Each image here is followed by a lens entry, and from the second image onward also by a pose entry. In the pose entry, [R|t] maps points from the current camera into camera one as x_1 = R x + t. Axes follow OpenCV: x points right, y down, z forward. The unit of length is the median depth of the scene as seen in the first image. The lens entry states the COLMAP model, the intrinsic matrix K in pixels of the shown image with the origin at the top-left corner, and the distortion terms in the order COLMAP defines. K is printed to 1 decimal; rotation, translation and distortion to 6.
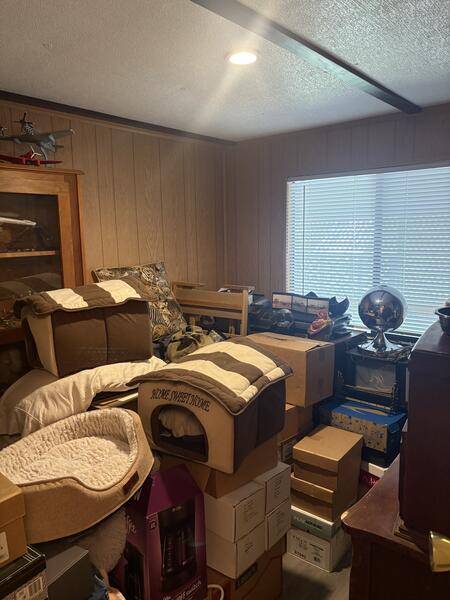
lens RADIAL K [[447.9, 0, 222.3], [0, 447.9, 298.9], [0, 0, 1]] dist [0.028118, -0.018782]
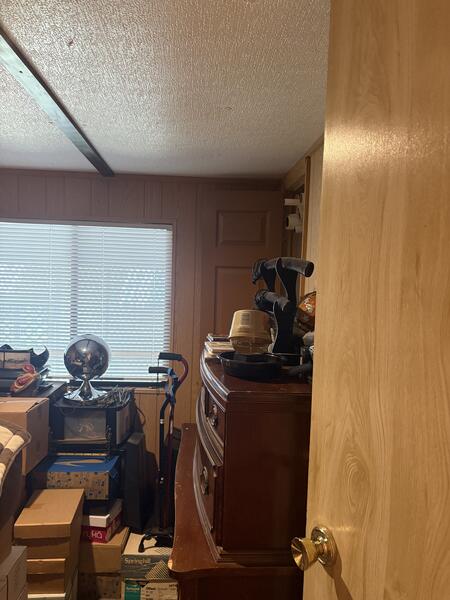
lens RADIAL K [[447.9, 0, 221.6], [0, 447.9, 304.1], [0, 0, 1]] dist [0.028118, -0.018782]
pose [[0.723879, 0.000875, 0.689927, -0.132127], [0.059632, 0.996178, -0.063830, -0.014851], [-0.687345, 0.087347, 0.721059, 0.045587]]
